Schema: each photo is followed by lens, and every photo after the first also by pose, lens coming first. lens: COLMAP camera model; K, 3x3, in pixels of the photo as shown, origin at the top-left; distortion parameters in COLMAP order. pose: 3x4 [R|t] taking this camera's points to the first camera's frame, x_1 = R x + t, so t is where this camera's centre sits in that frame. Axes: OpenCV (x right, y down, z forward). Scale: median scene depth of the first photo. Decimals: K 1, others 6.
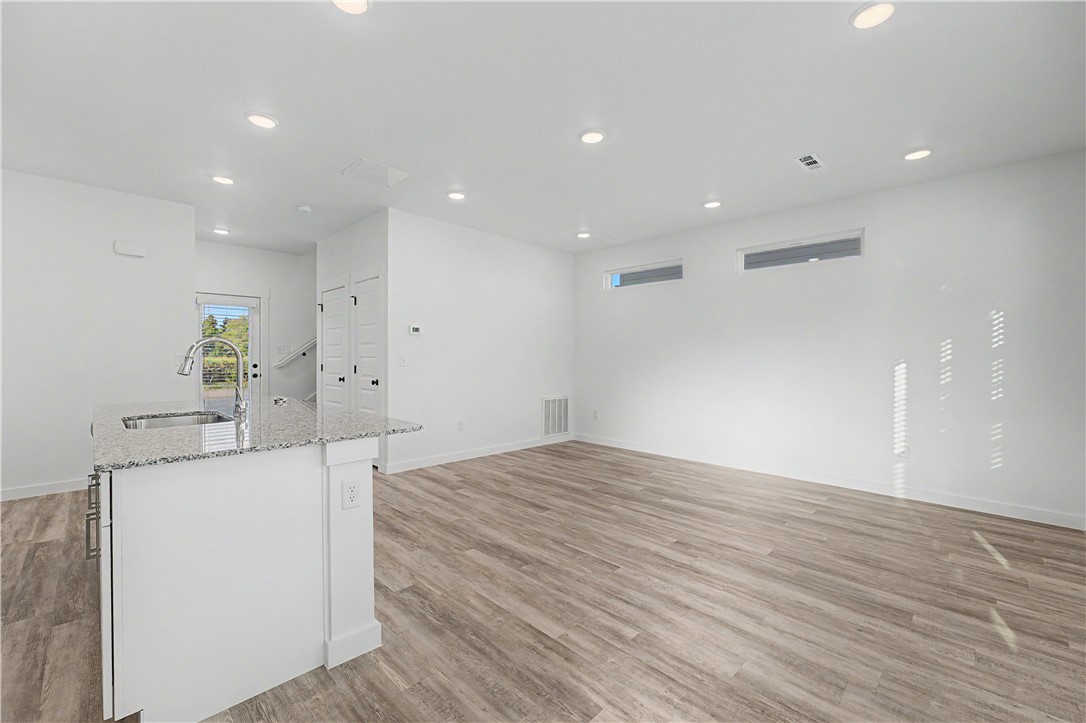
lens RADIAL K [[449.7, 0, 540.2], [0, 449.7, 359.8], [0, 0, 1]] dist [0.003775, -0.001488]
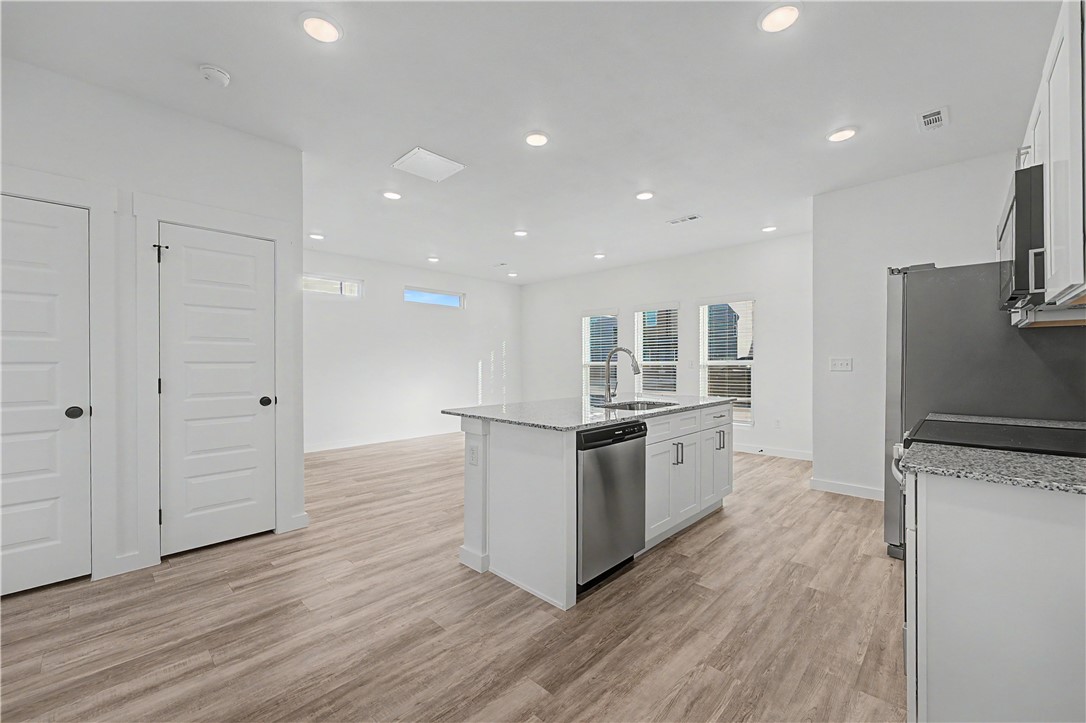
lens RADIAL K [[438.2, 0, 550.2], [0, 438.2, 359.2], [0, 0, 1]] dist [-0.004919, 0.001416]
pose [[-0.035965, 0.001190, 0.999352, -1.375305], [0.006032, 0.999981, -0.000973, -0.008541], [-0.999335, 0.005993, -0.035972, 0.841586]]
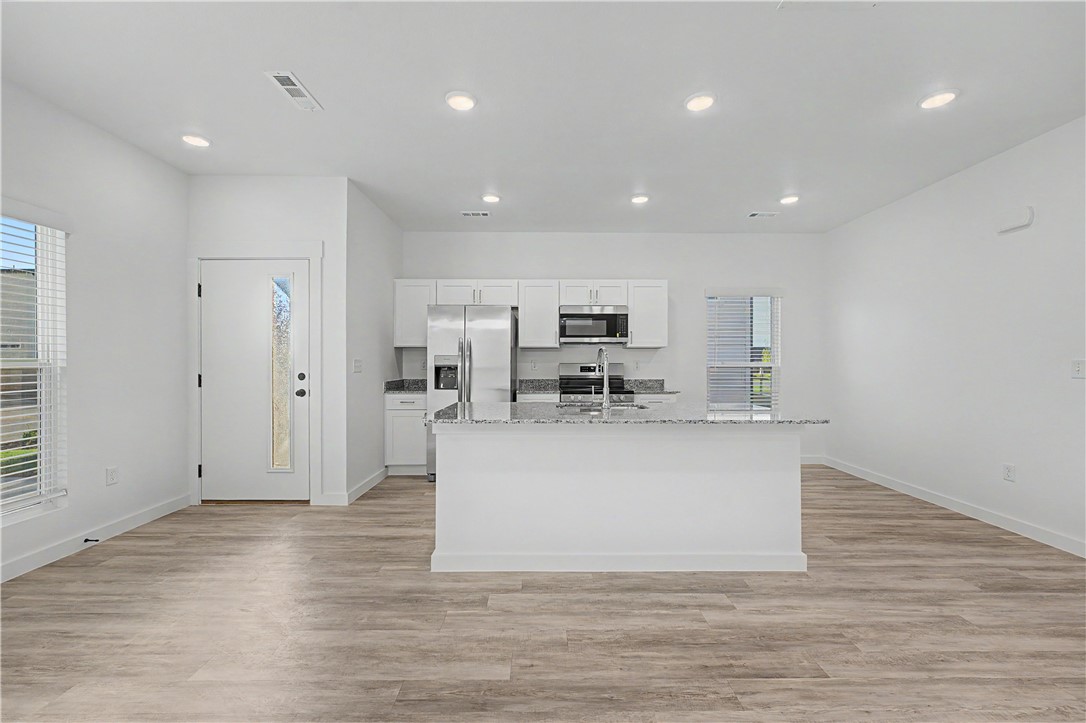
lens RADIAL K [[438.2, 0, 542.1], [0, 438.2, 361.0], [0, 0, 1]] dist [-0.004919, 0.001416]
pose [[-0.701637, -0.010252, -0.712460, 0.194605], [-0.008789, 0.999945, -0.005733, -0.000113], [0.712480, 0.002239, -0.701689, 1.163542]]
